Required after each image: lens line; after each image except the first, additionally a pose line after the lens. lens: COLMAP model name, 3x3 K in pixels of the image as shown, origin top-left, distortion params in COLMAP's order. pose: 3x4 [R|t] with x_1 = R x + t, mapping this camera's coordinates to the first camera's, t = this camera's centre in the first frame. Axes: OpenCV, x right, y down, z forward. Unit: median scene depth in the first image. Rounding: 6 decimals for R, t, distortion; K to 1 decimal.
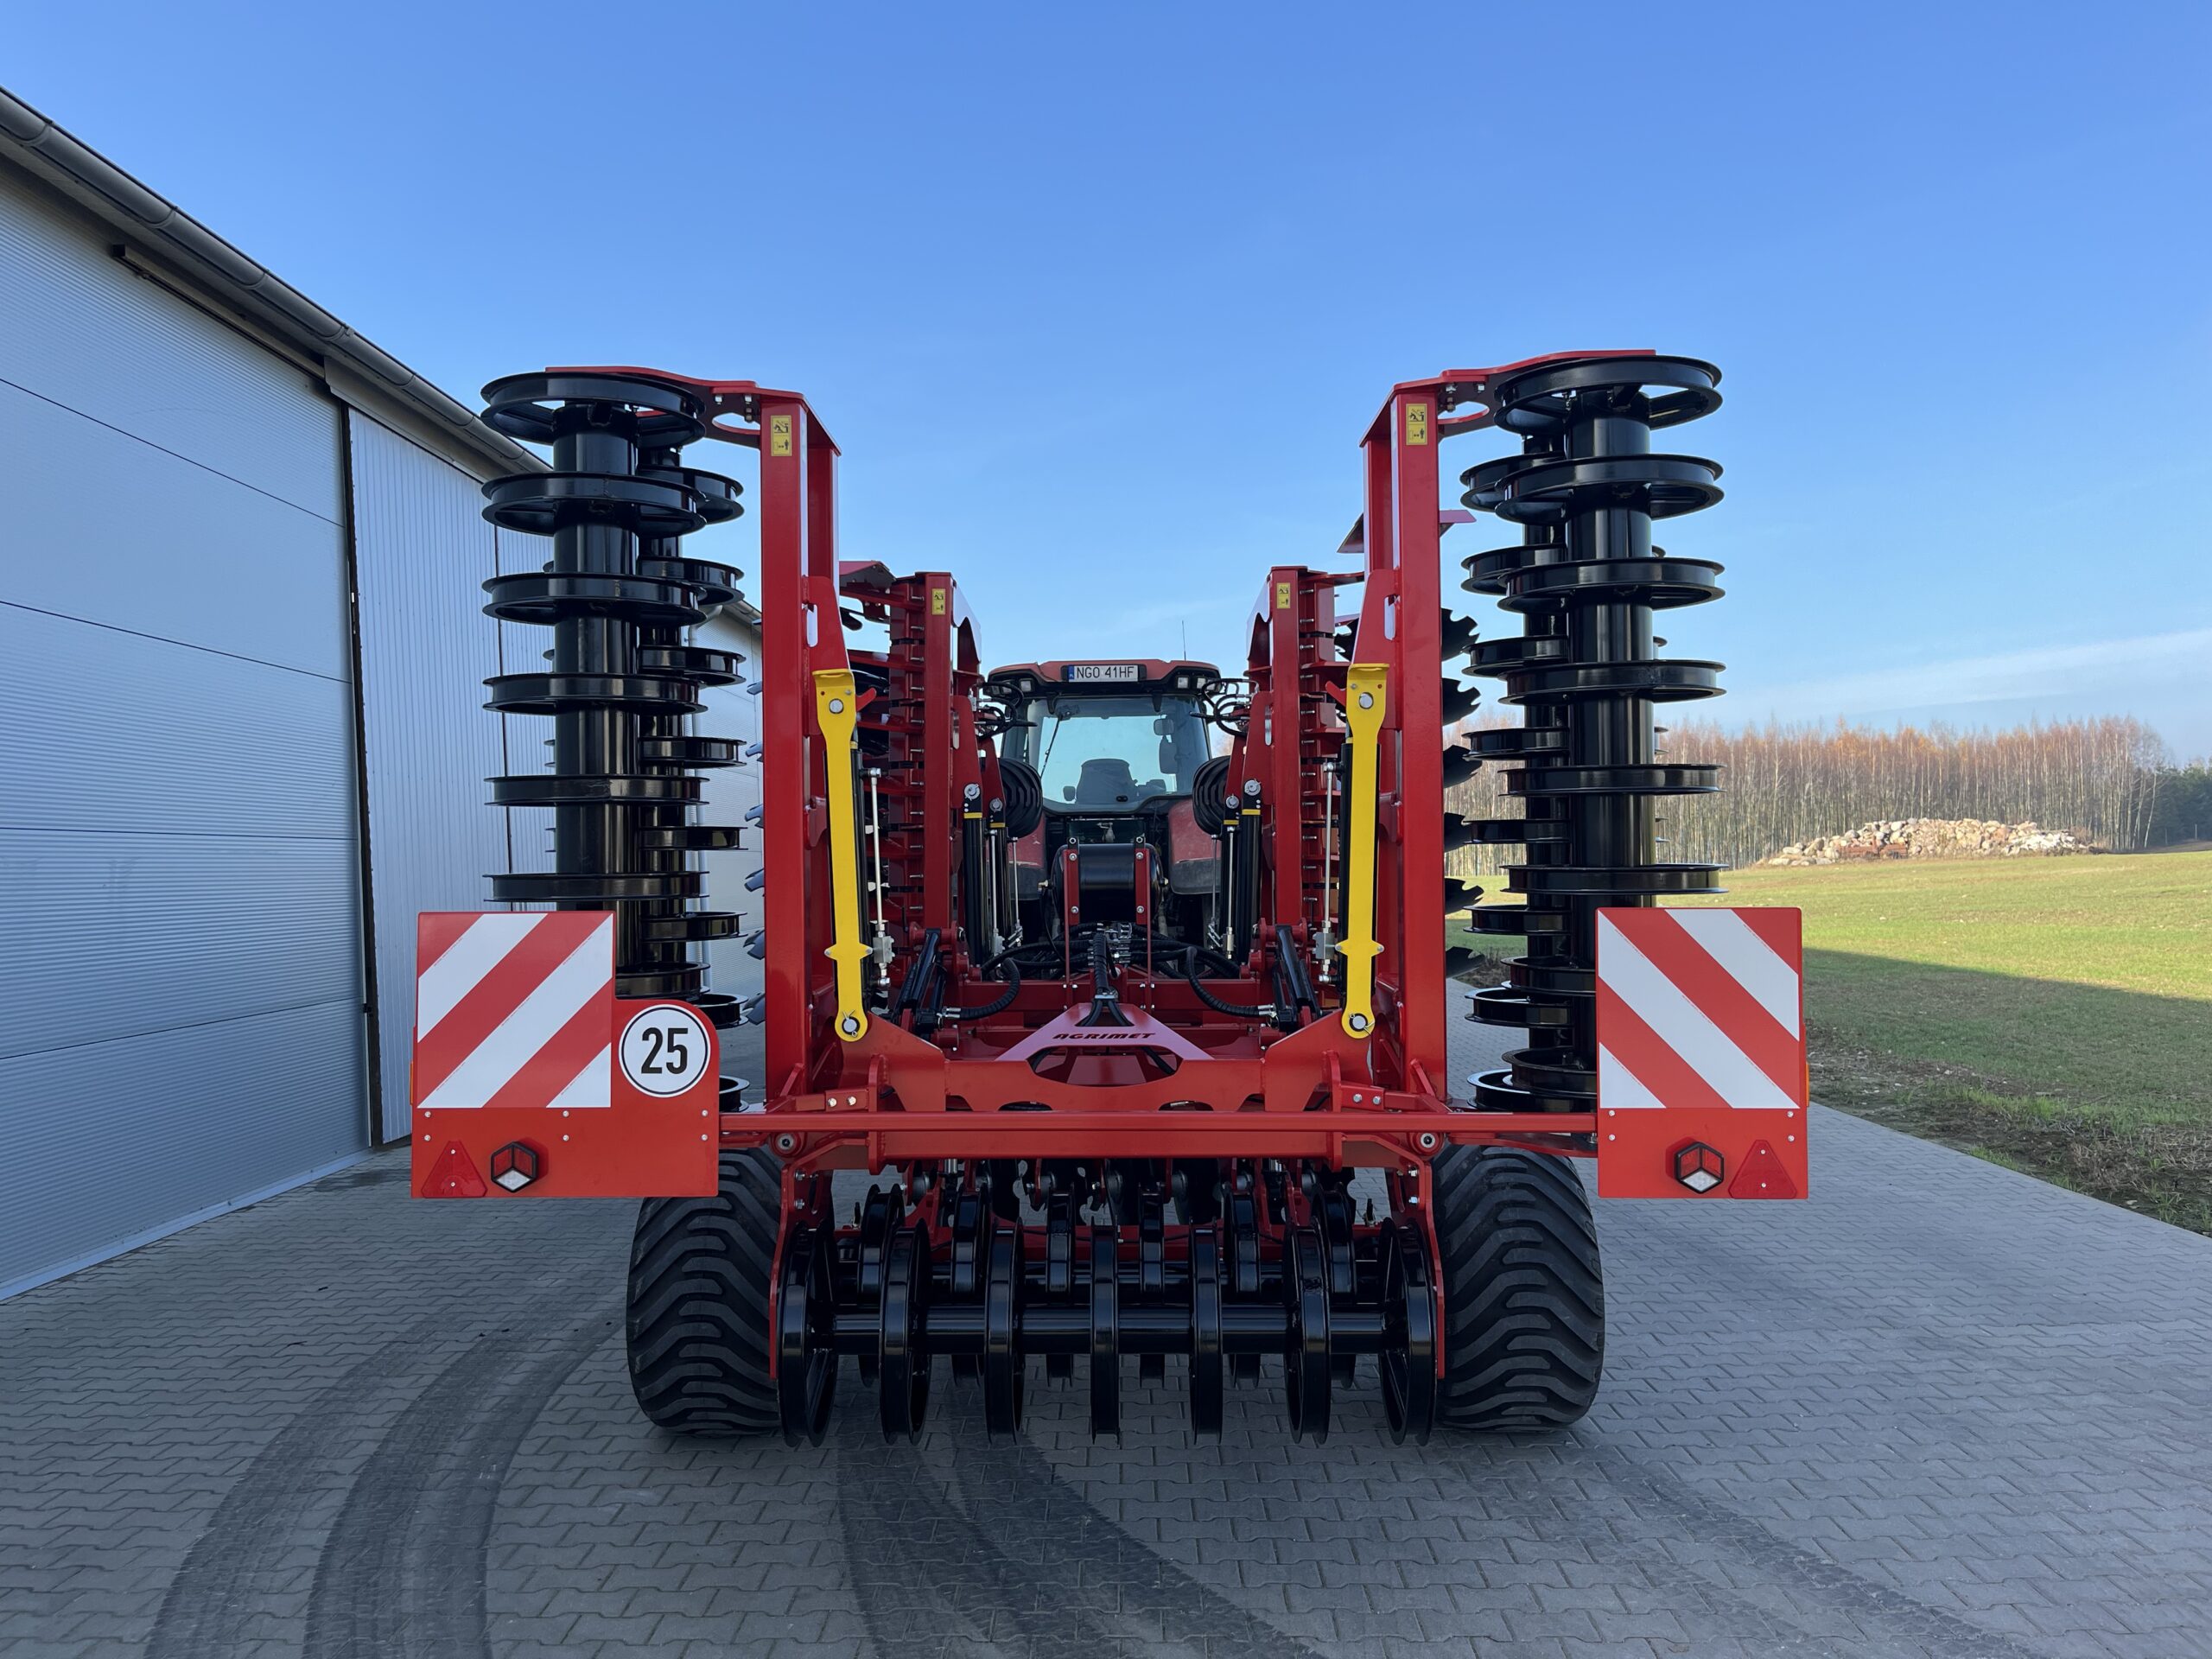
lens RADIAL K [[1683.0, 0, 1099.0], [0, 1683.0, 830.6], [0, 0, 1]] dist [0.028750, -0.000686]
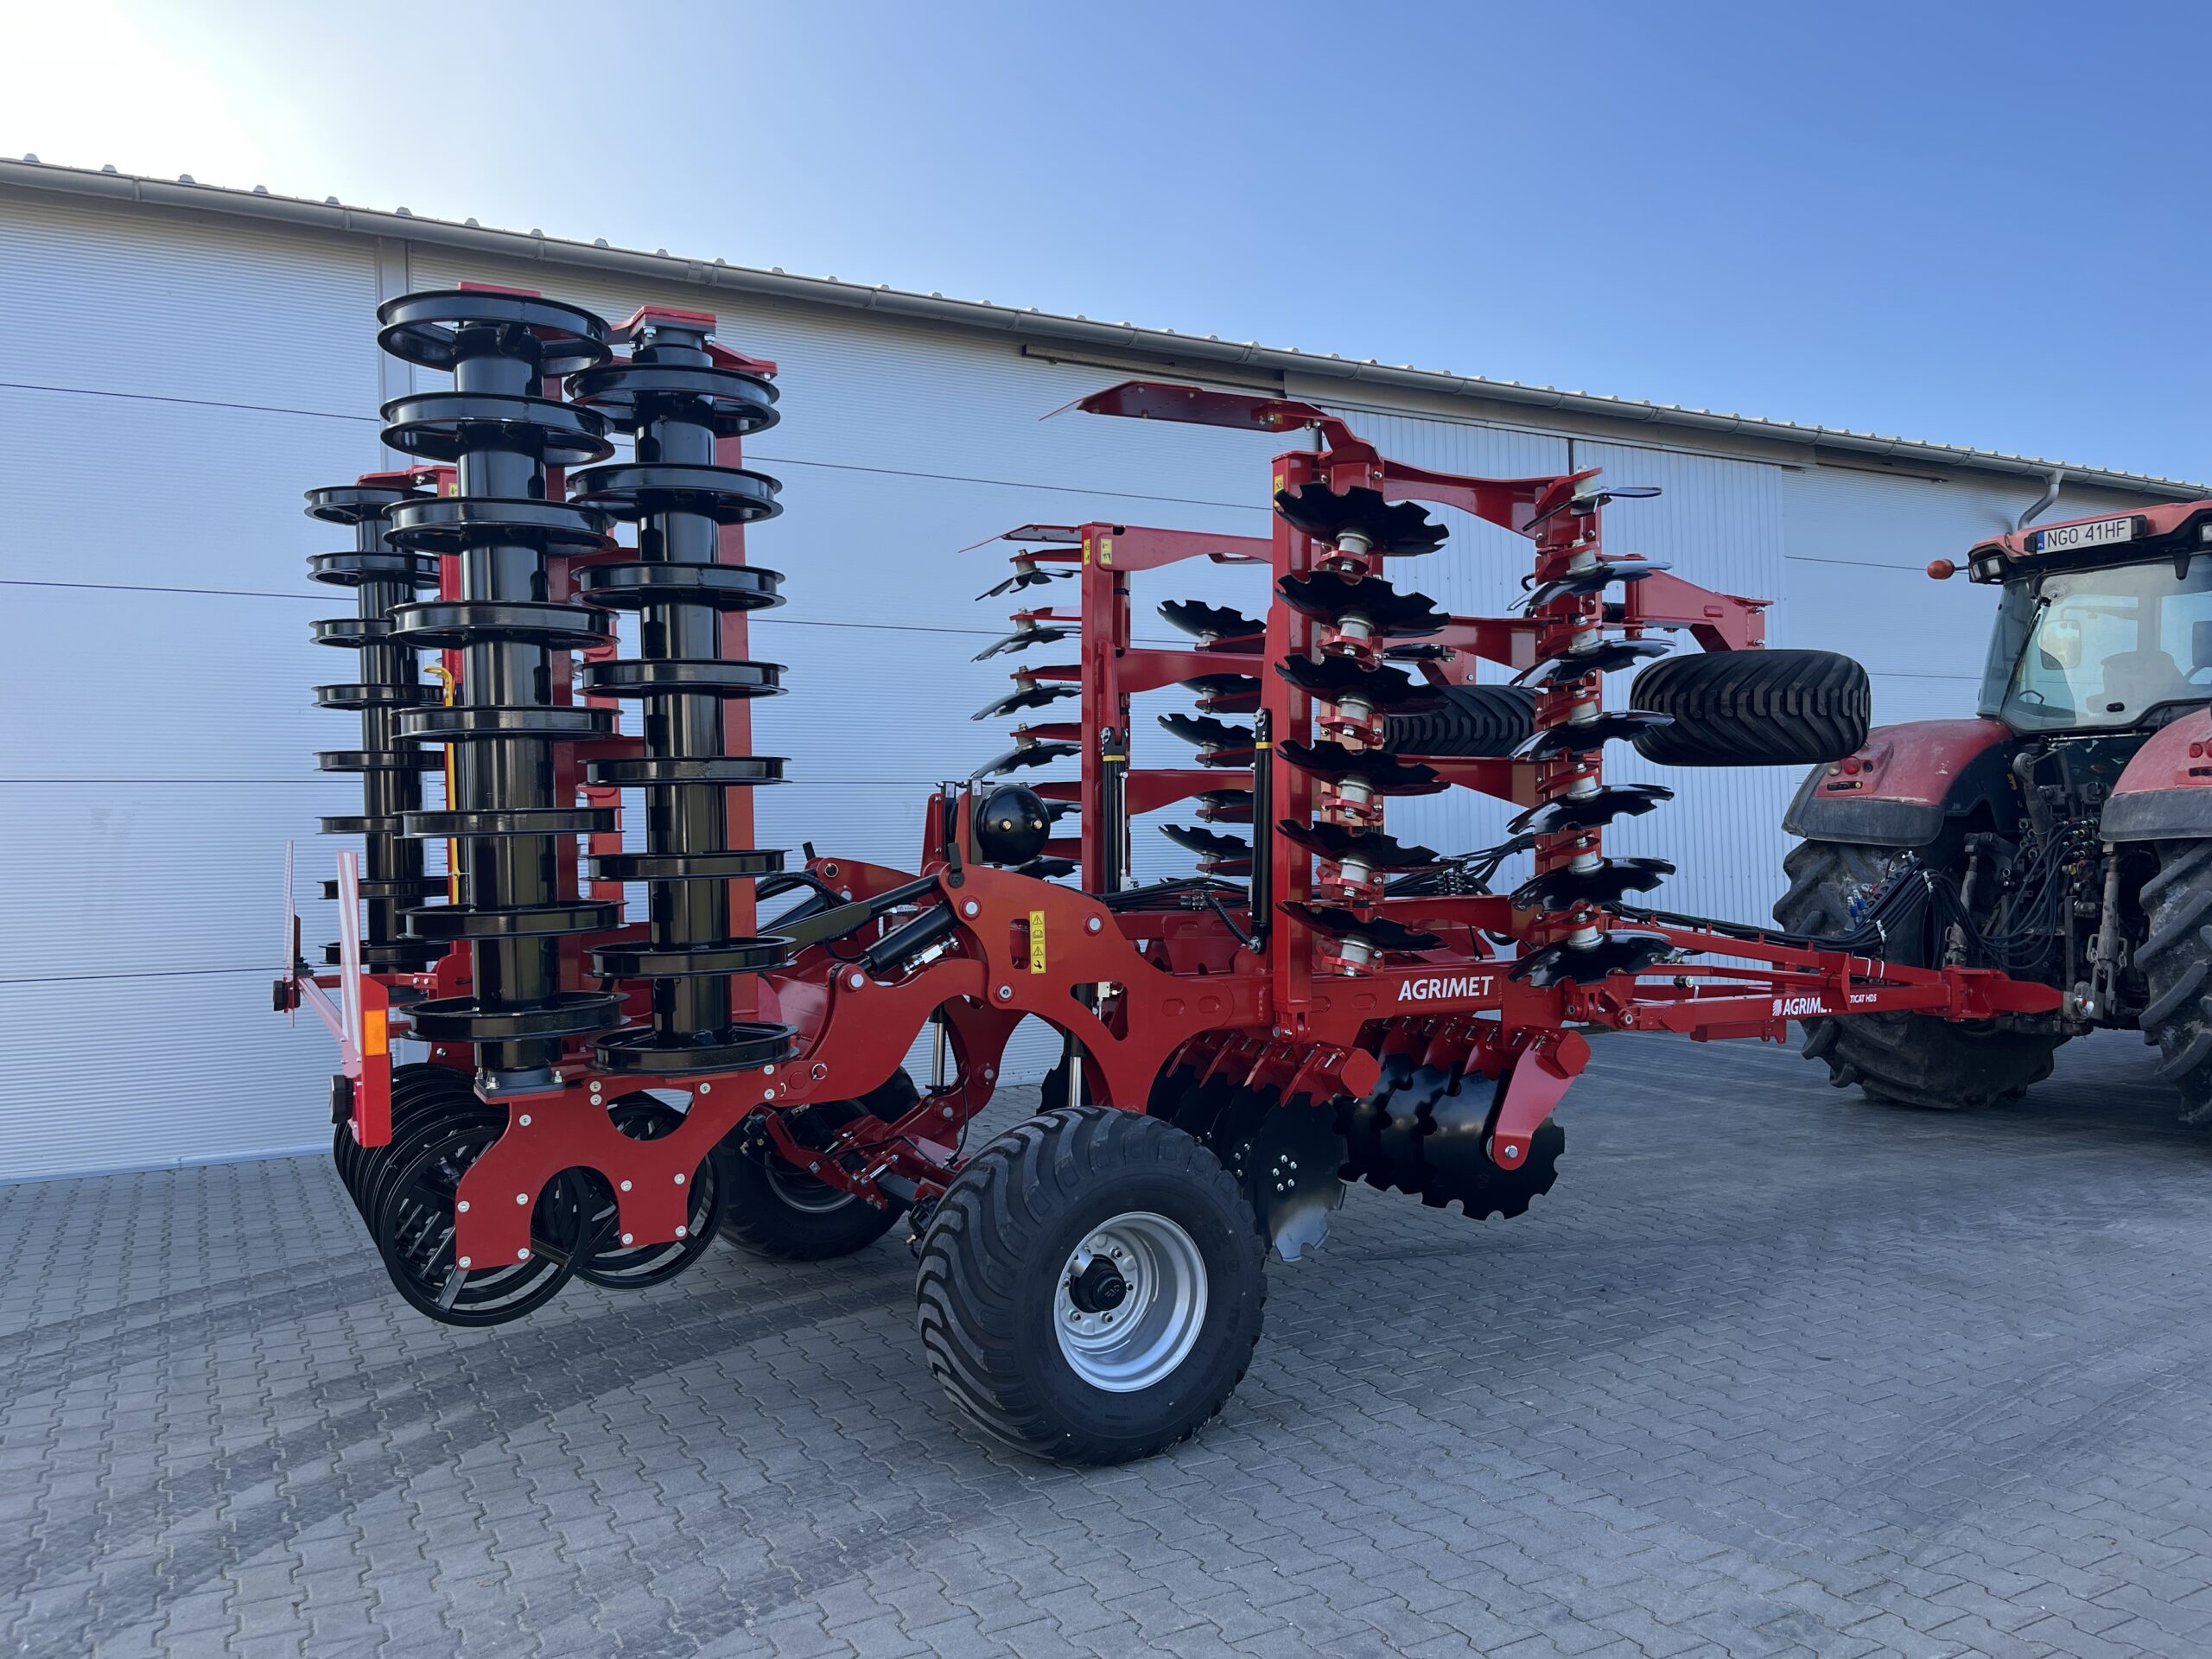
lens RADIAL K [[1683.0, 0, 1100.7], [0, 1683.0, 836.9], [0, 0, 1]] dist [0.028750, -0.000686]
pose [[0.502588, 0.013990, -0.864413, 1.087291], [0.023649, 0.999272, 0.029923, 0.012803], [0.864203, -0.035481, 0.501891, 0.644853]]
